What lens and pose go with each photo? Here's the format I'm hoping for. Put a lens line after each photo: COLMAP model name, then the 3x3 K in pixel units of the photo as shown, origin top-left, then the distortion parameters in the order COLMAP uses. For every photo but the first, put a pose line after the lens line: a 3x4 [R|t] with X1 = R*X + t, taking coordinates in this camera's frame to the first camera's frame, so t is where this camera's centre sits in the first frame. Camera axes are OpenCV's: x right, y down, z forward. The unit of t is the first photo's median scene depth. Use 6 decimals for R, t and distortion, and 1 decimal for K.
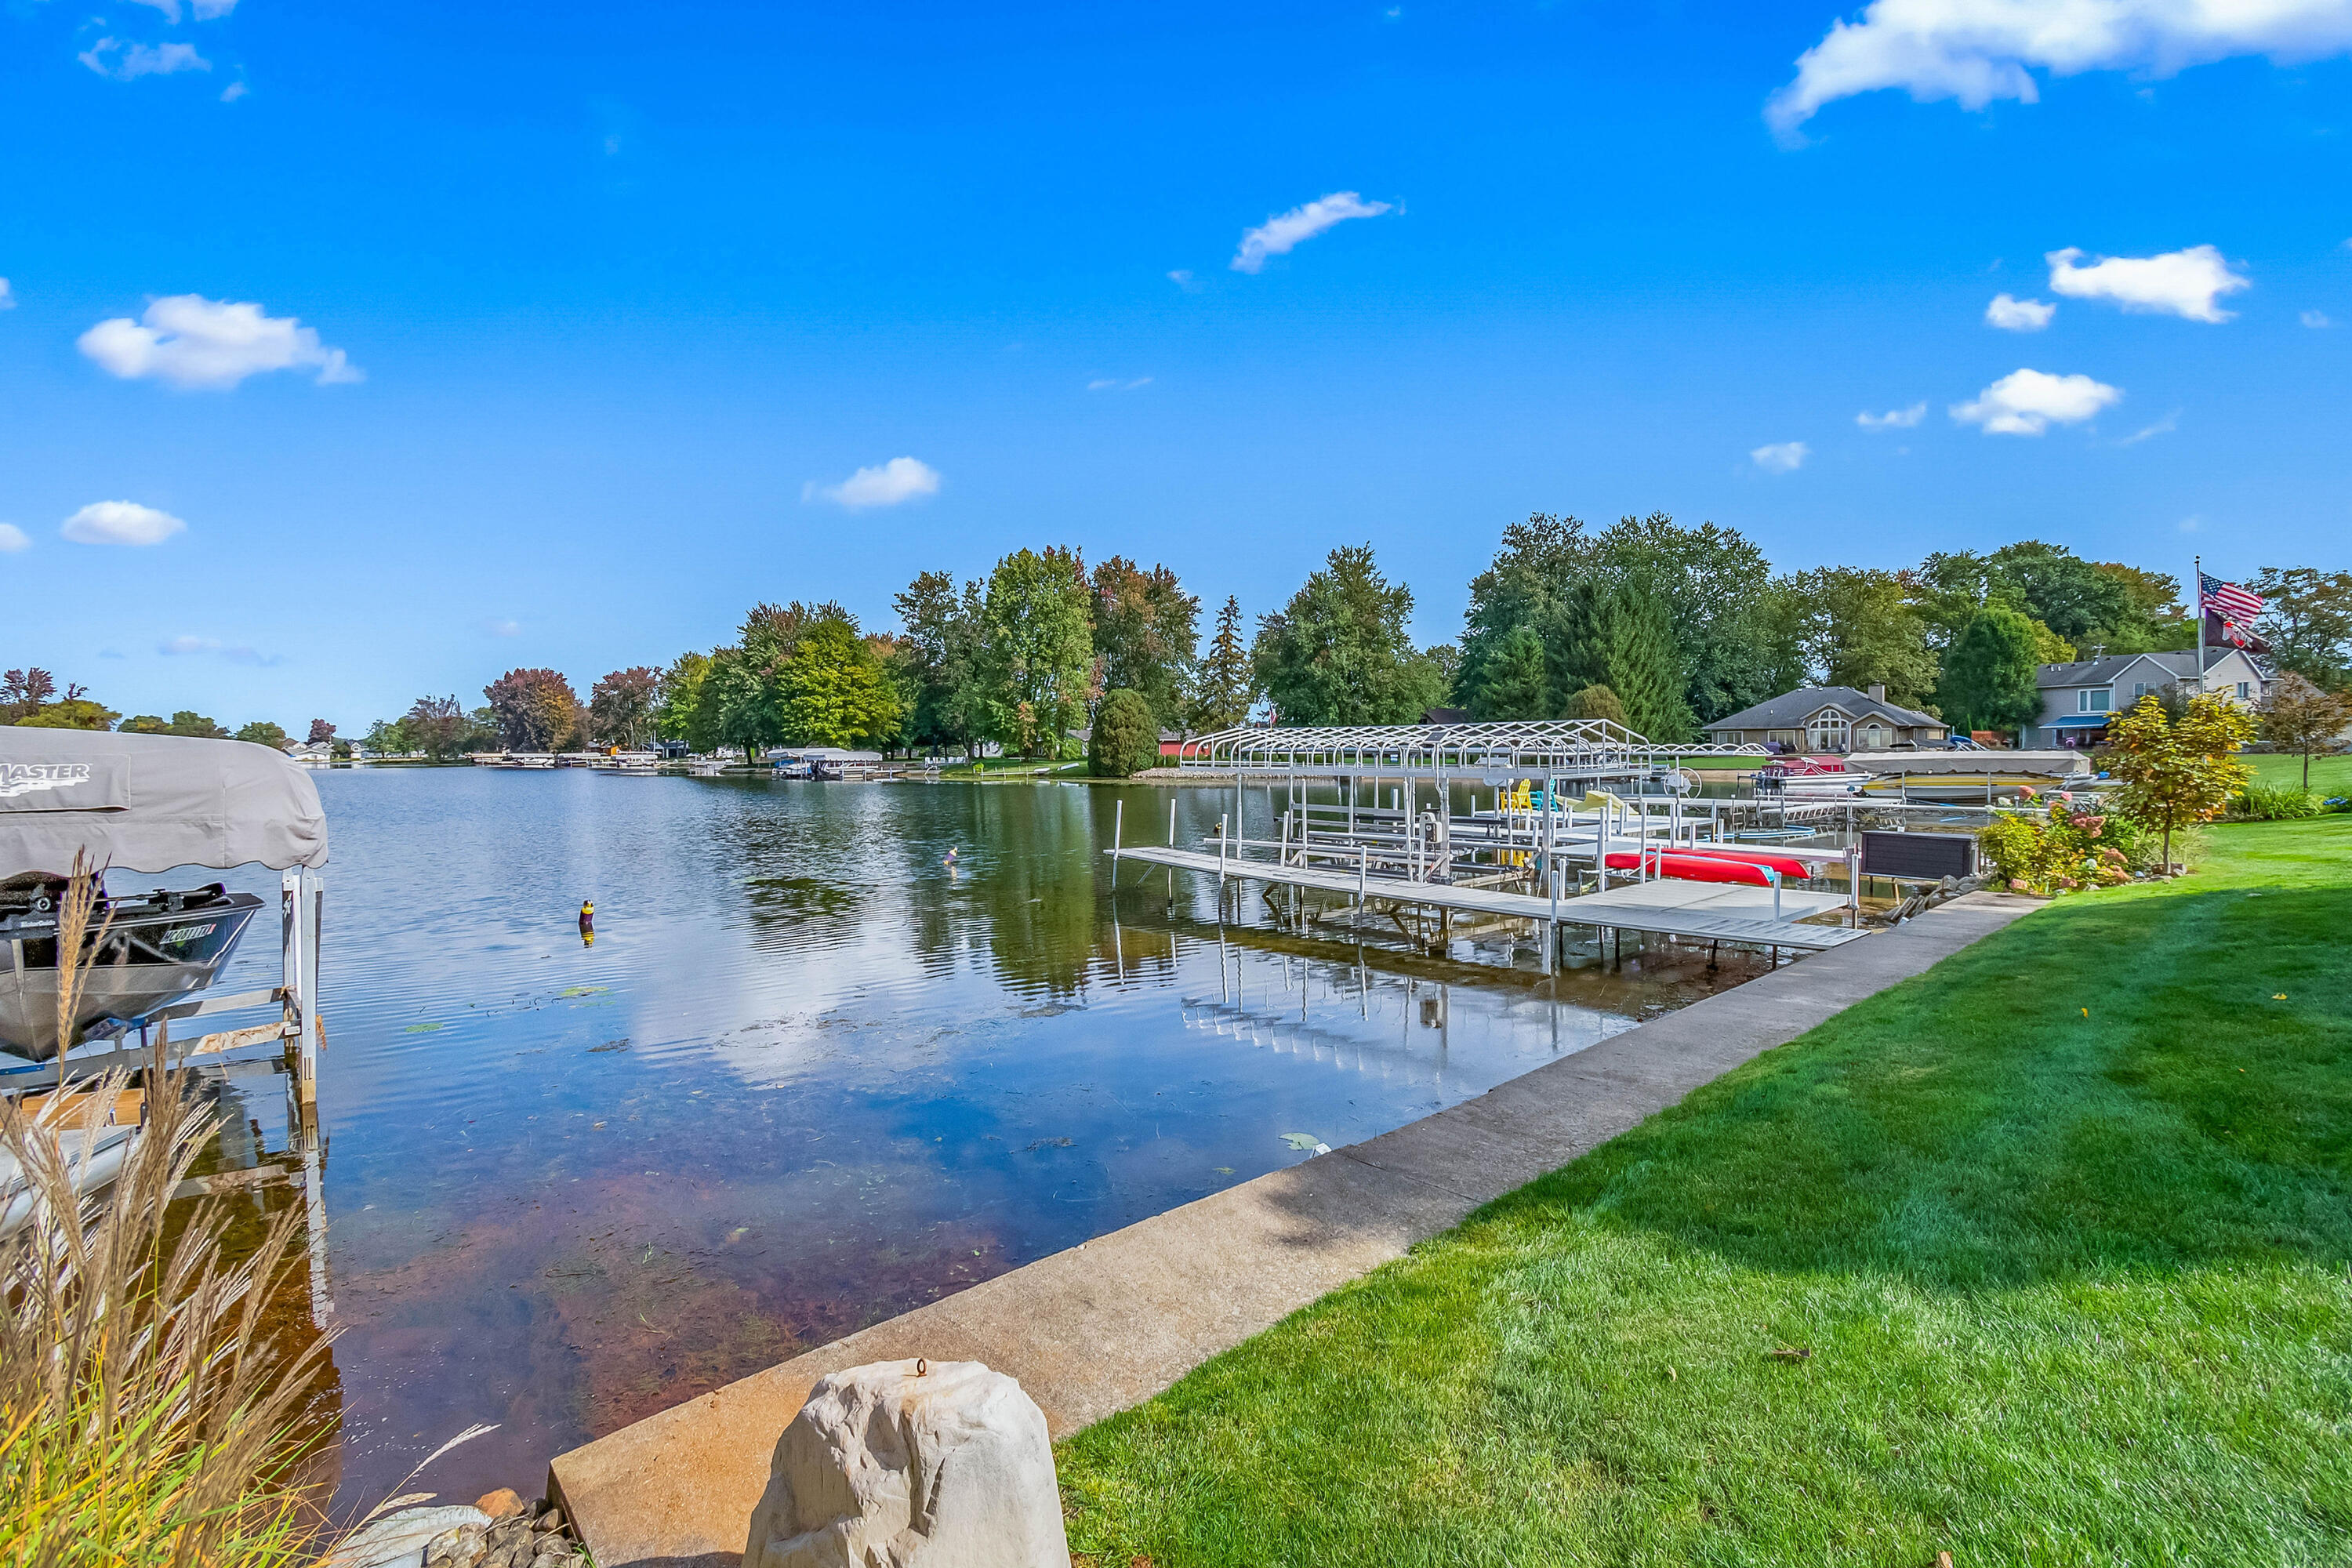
lens RADIAL K [[1041.2, 0, 1180.1], [0, 1041.2, 771.6], [0, 0, 1]] dist [0.008124, -0.005338]
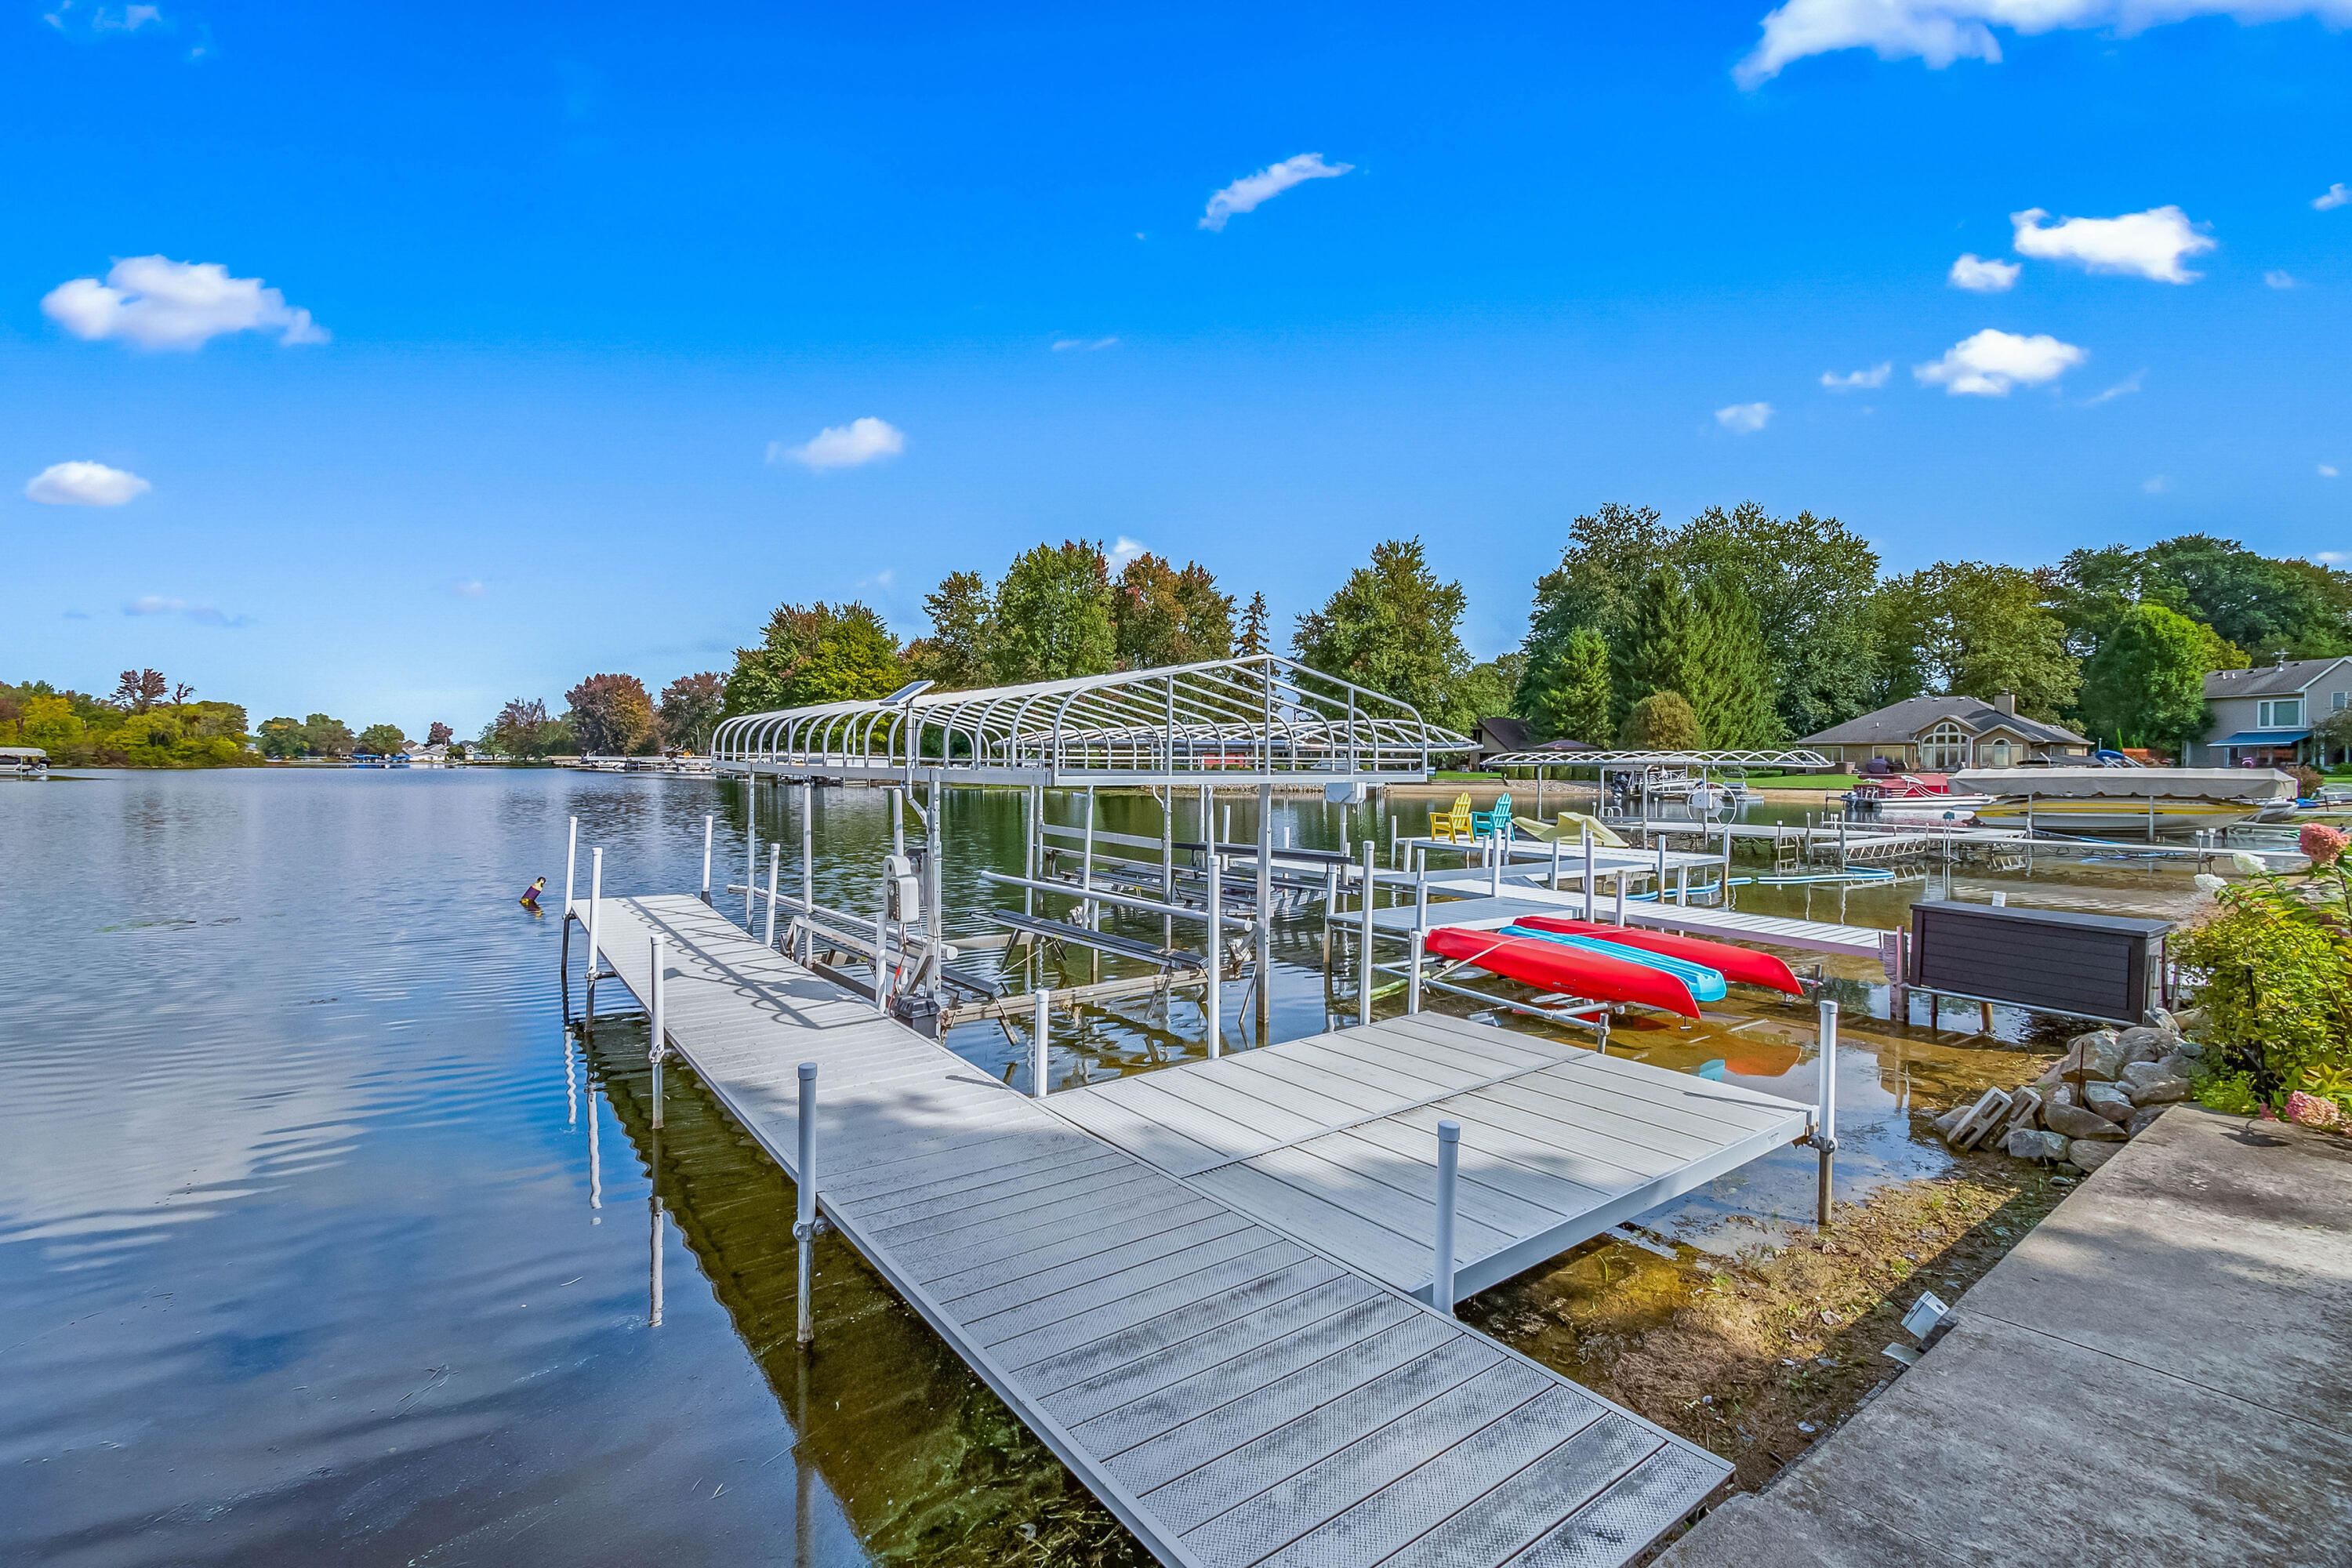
lens RADIAL K [[1041.2, 0, 1180.1], [0, 1041.2, 771.6], [0, 0, 1]] dist [0.008124, -0.005338]
pose [[0.996389, 0.013853, -0.083773, 0.052221], [-0.014863, 0.999824, -0.011444, 0.000729], [0.083599, 0.012648, 0.996419, 0.071110]]
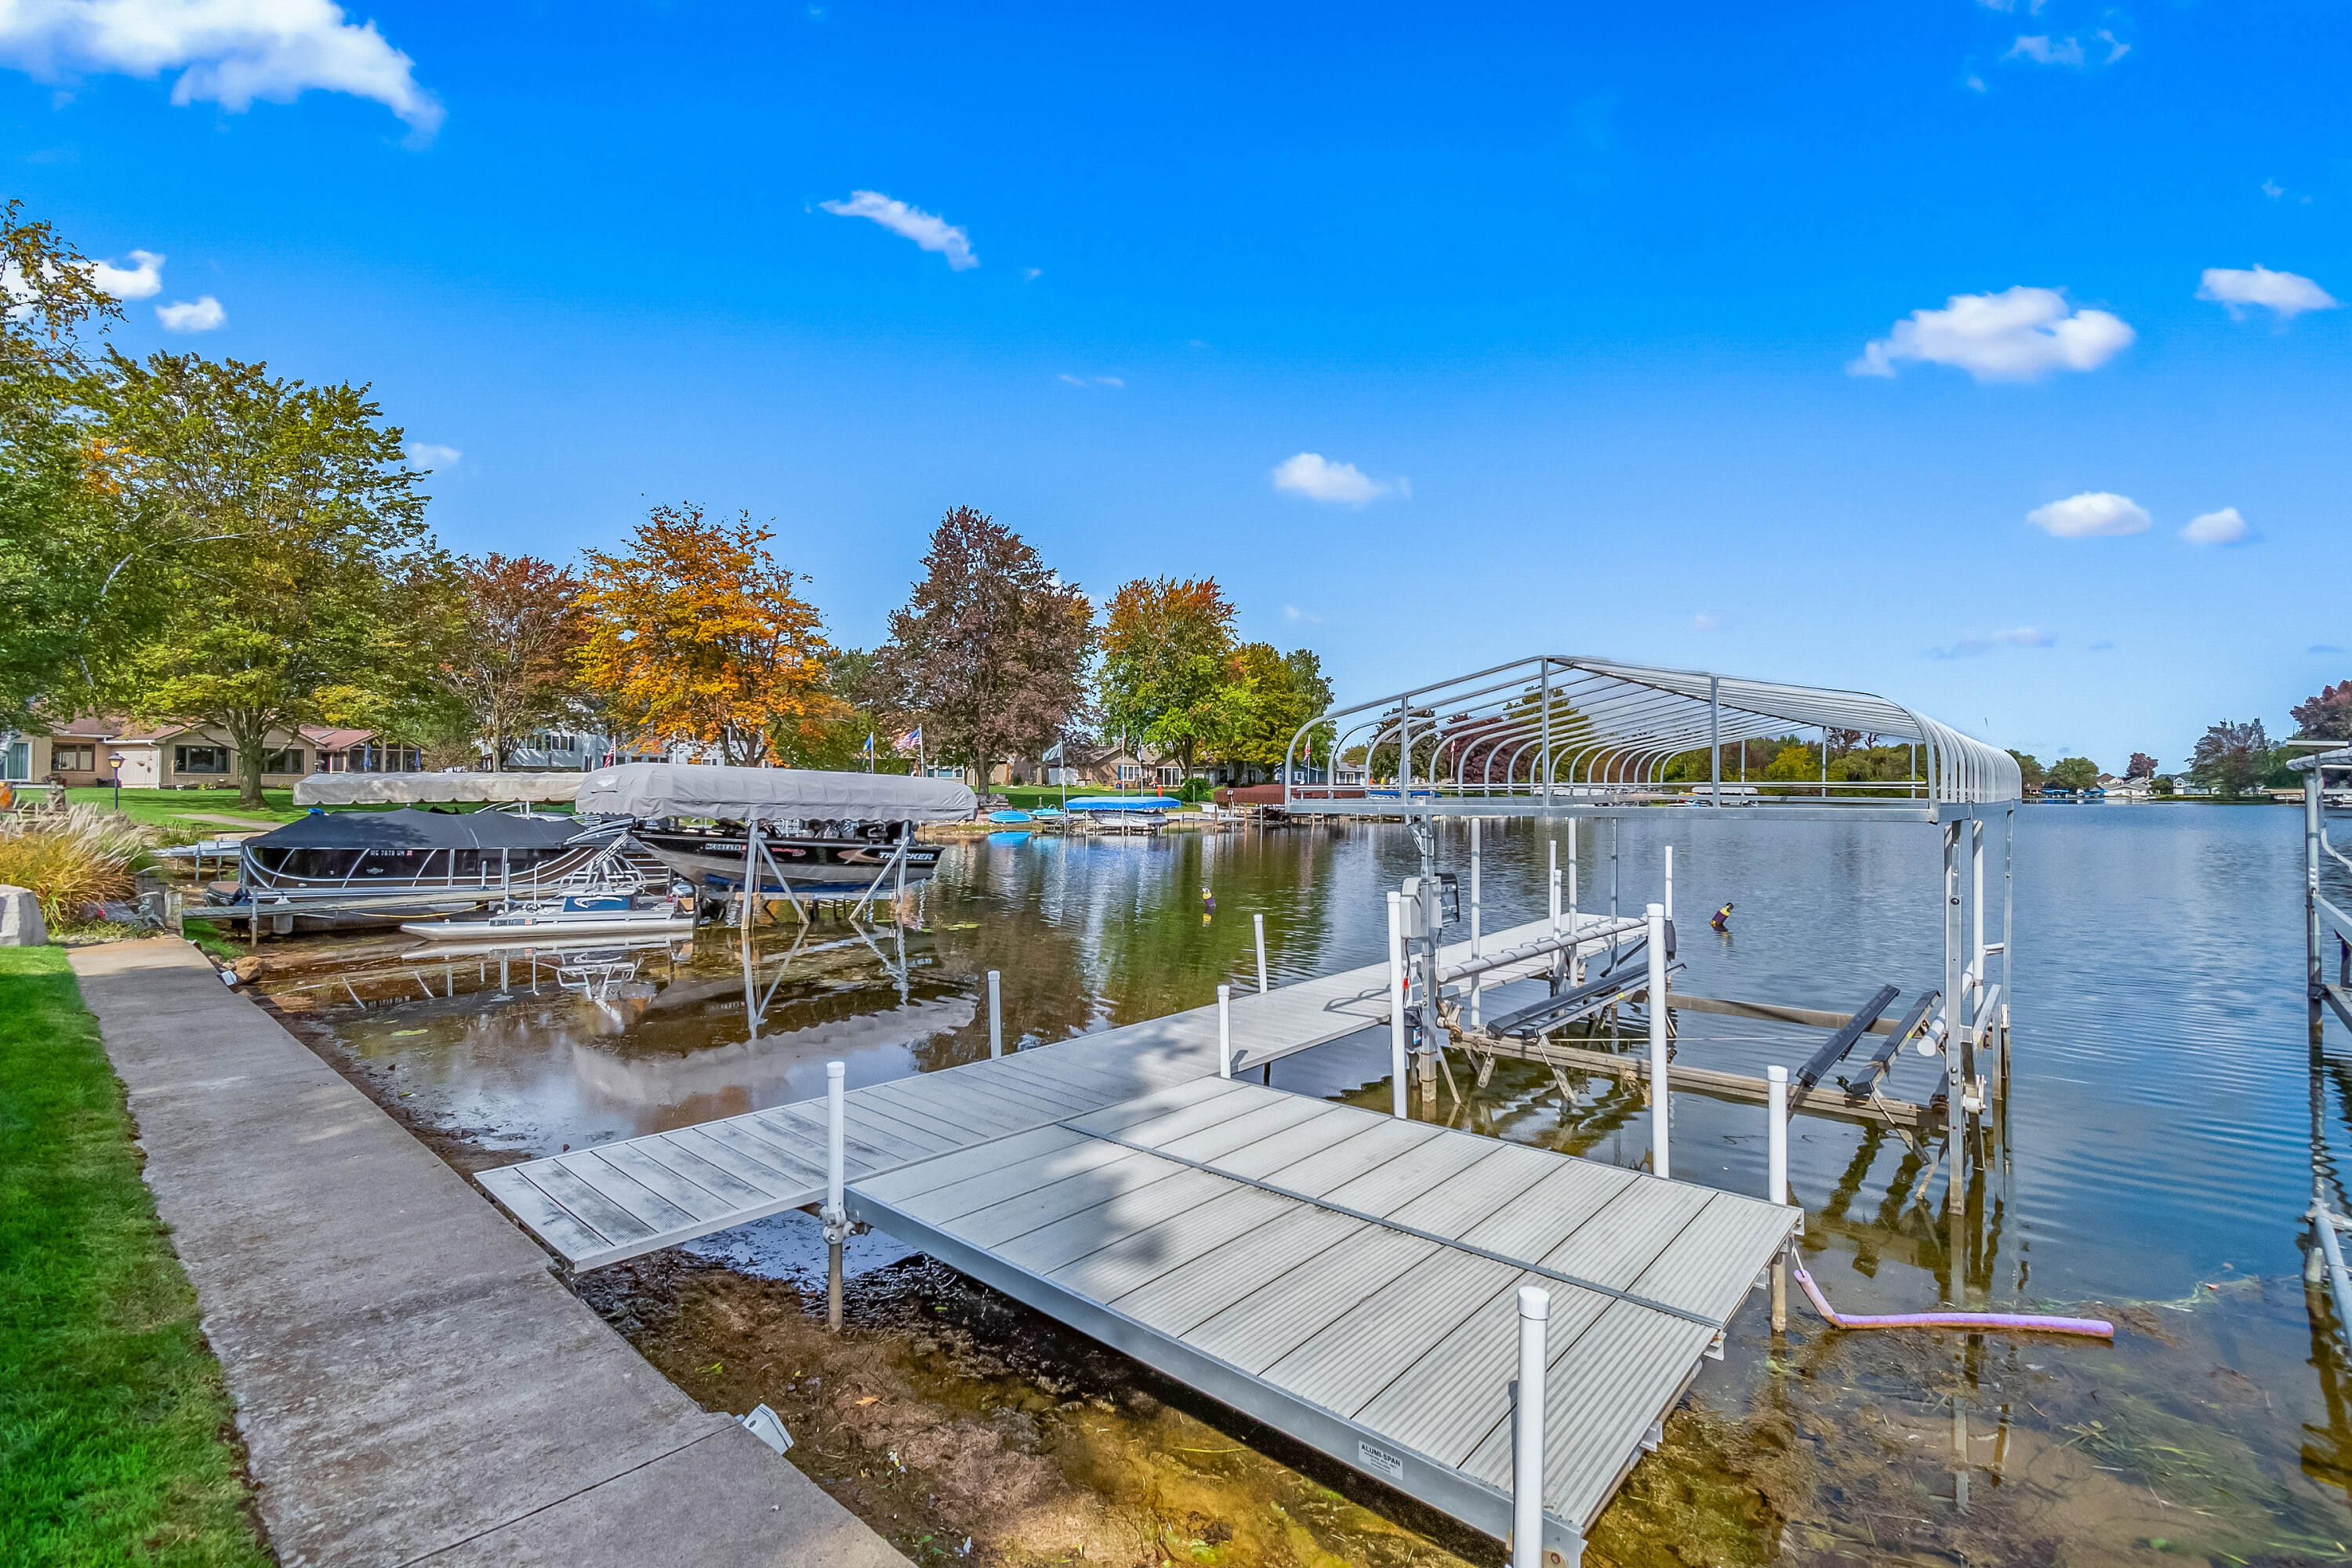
lens RADIAL K [[1041.2, 0, 1180.1], [0, 1041.2, 771.6], [0, 0, 1]] dist [0.008124, -0.005338]
pose [[0.116677, -0.014195, -0.993068, 0.095228], [-0.020234, 0.999656, -0.016666, -0.000110], [0.992964, 0.022038, 0.116350, 0.107373]]
